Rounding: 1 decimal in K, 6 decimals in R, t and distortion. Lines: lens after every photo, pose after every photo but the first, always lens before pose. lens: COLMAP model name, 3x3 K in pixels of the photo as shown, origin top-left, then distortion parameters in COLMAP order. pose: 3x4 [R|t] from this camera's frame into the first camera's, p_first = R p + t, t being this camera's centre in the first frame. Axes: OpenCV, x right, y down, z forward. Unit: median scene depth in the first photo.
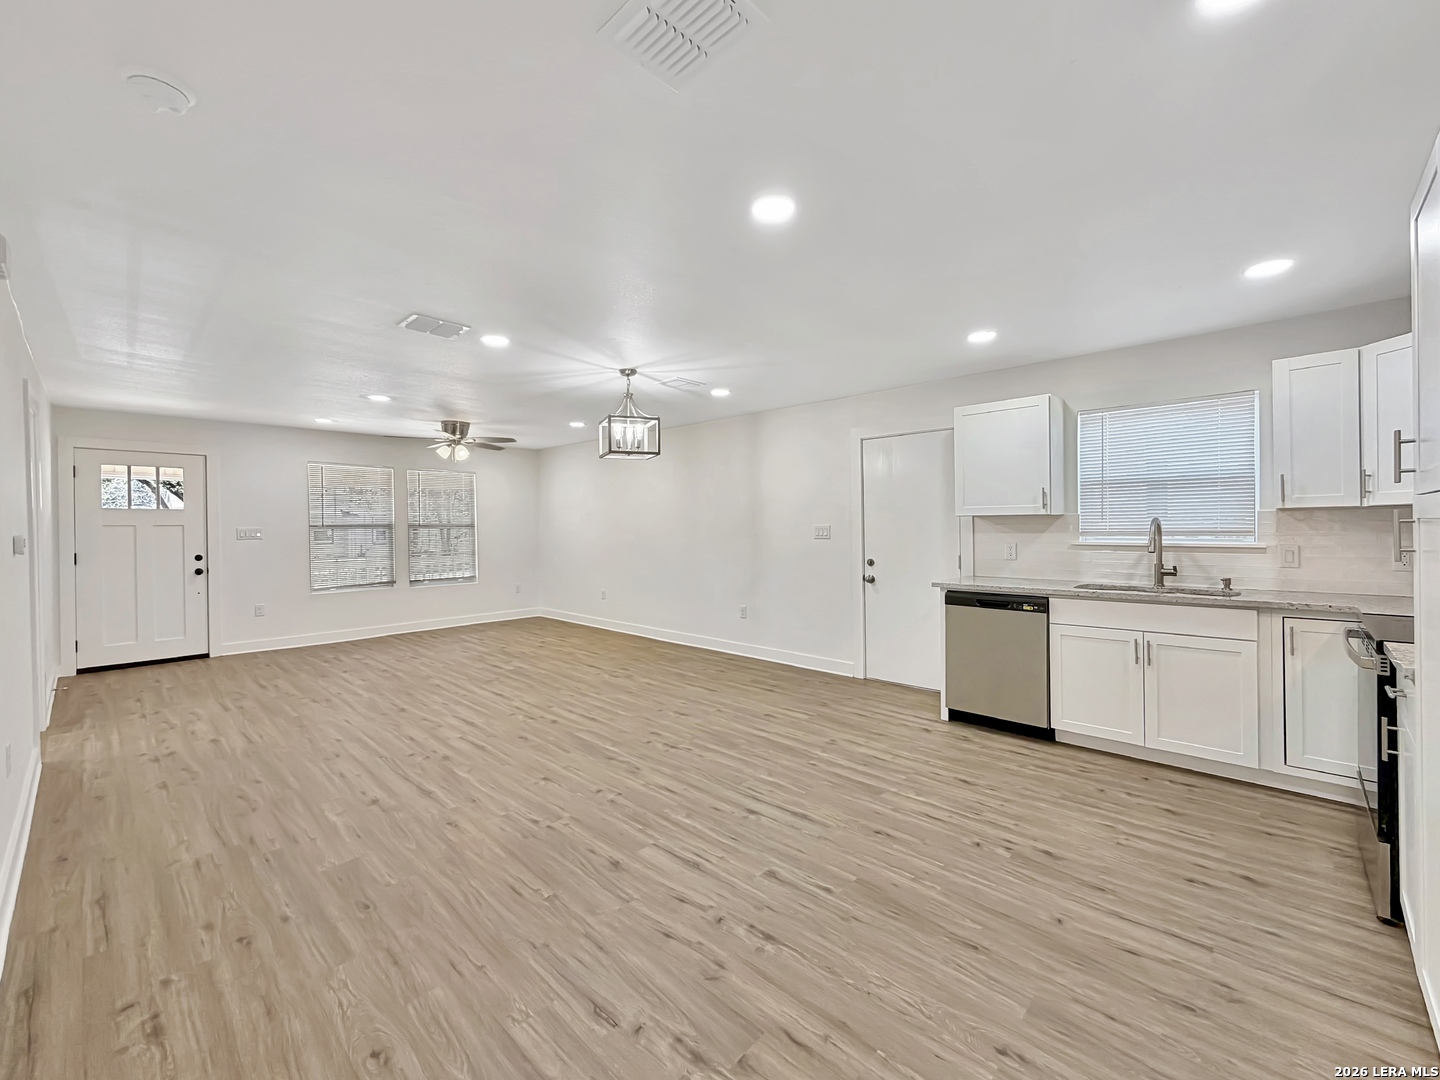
lens RADIAL K [[595.6, 0, 696.0], [0, 595.6, 531.1], [0, 0, 1]] dist [0.002260, -0.001774]
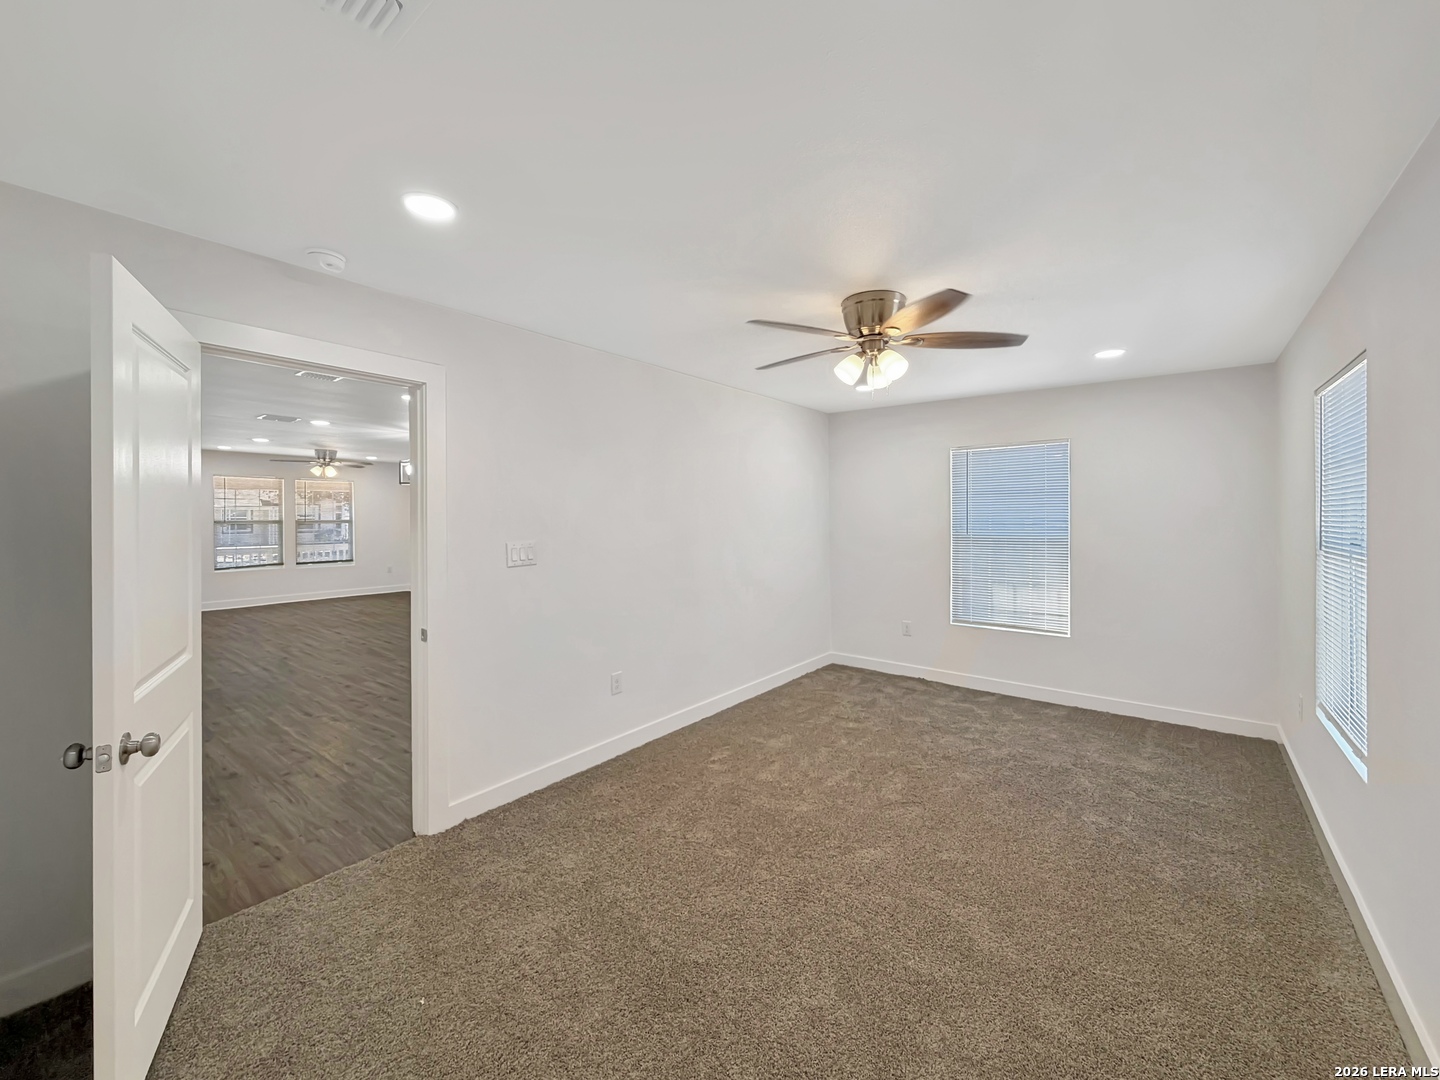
lens RADIAL K [[595.6, 0, 713.0], [0, 595.6, 514.0], [0, 0, 1]] dist [0.002260, -0.001774]
pose [[0.994833, 0.008865, 0.101141, 0.642378], [-0.007788, 0.999909, -0.011033, -0.038152], [-0.101230, 0.010188, 0.994811, -0.870207]]
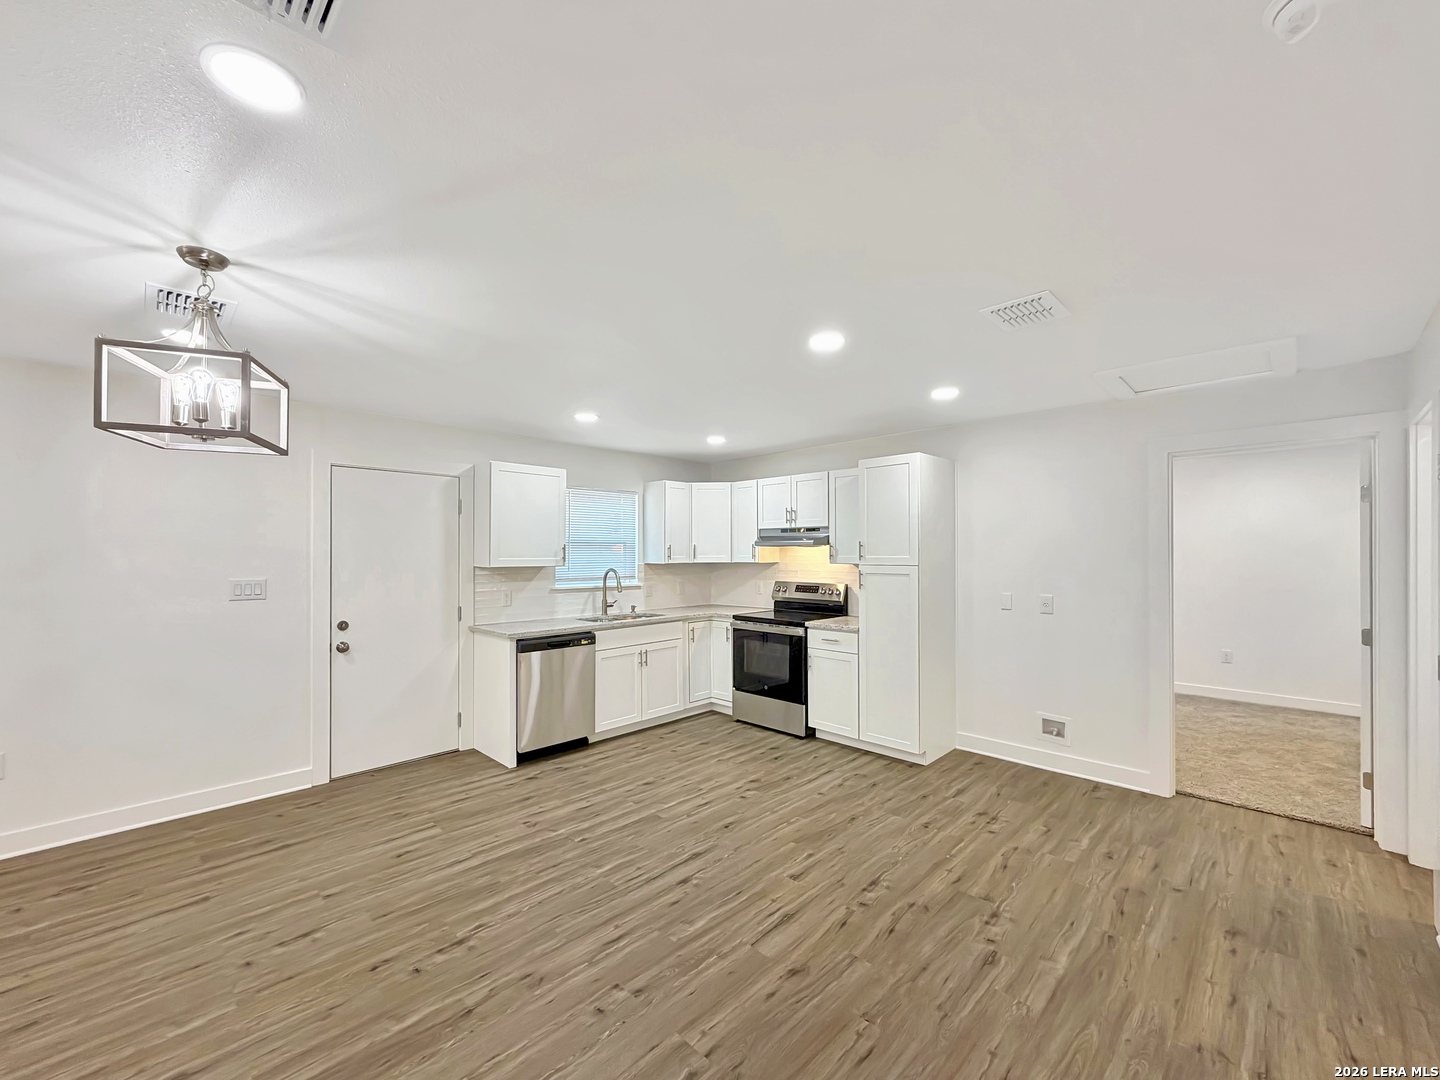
lens RADIAL K [[595.6, 0, 712.1], [0, 595.6, 546.3], [0, 0, 1]] dist [0.002260, -0.001774]
pose [[-0.009193, 0.025026, 0.999645, -0.695785], [0.010592, 0.999633, -0.024928, -0.036838], [-0.999902, 0.010359, -0.009455, 0.753767]]
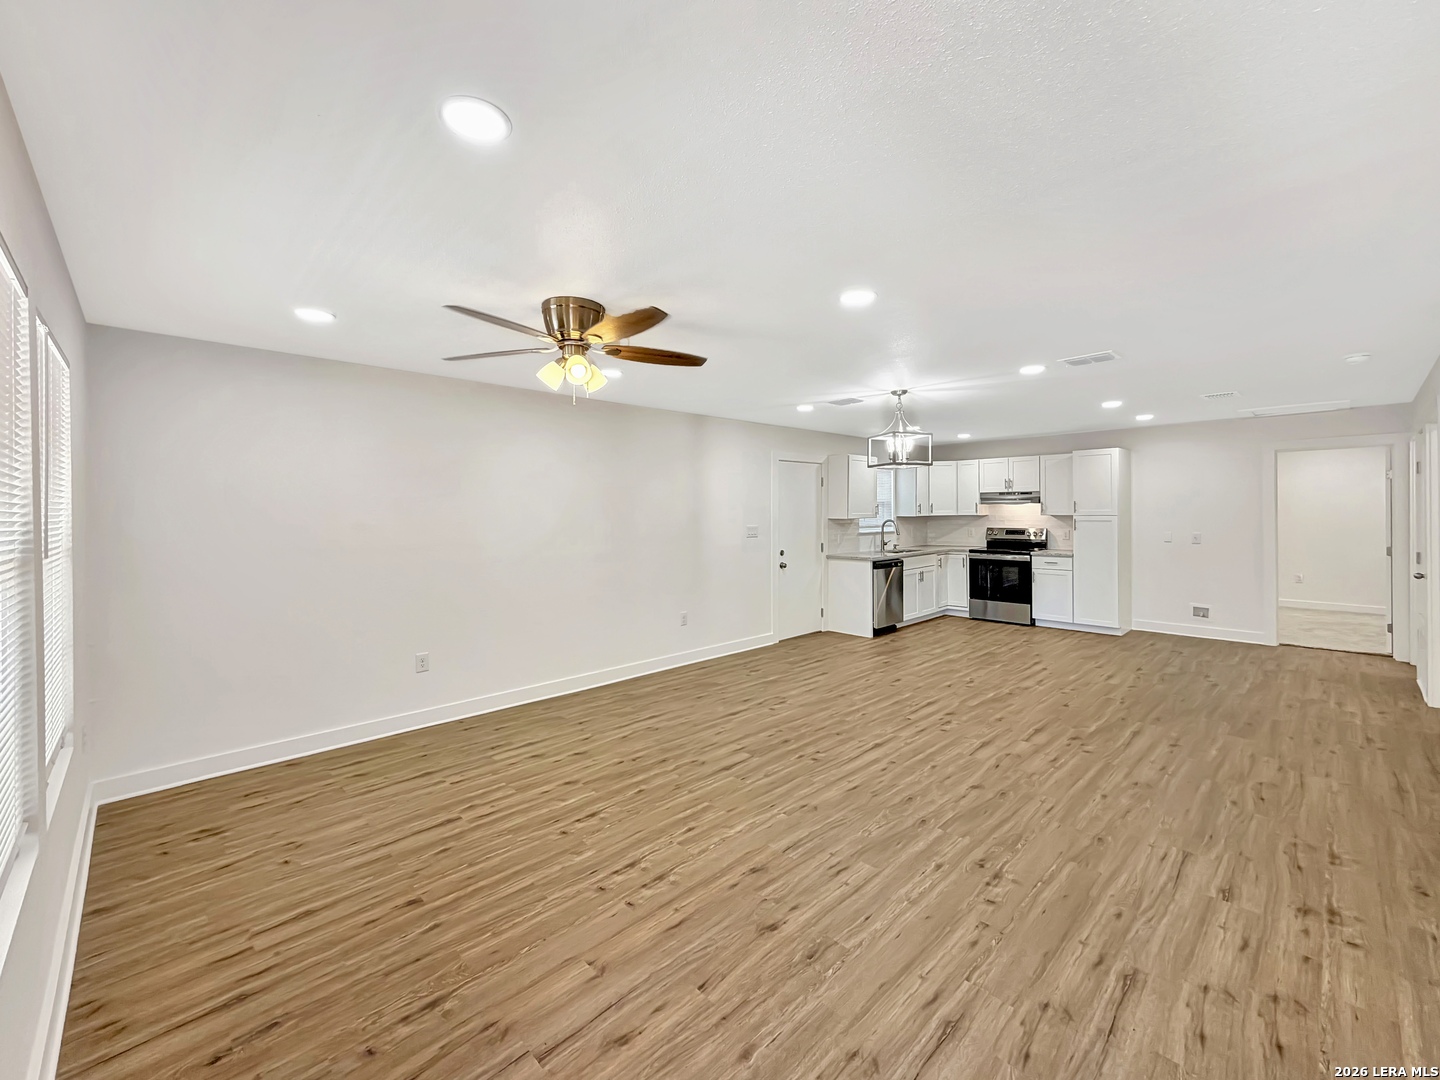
lens RADIAL K [[595.6, 0, 727.3], [0, 595.6, 508.1], [0, 0, 1]] dist [0.002260, -0.001774]
pose [[0.022359, 0.014796, 0.999641, -1.488106], [0.018963, 0.999704, -0.015221, -0.042856], [-0.999570, 0.019297, 0.022072, 1.547390]]
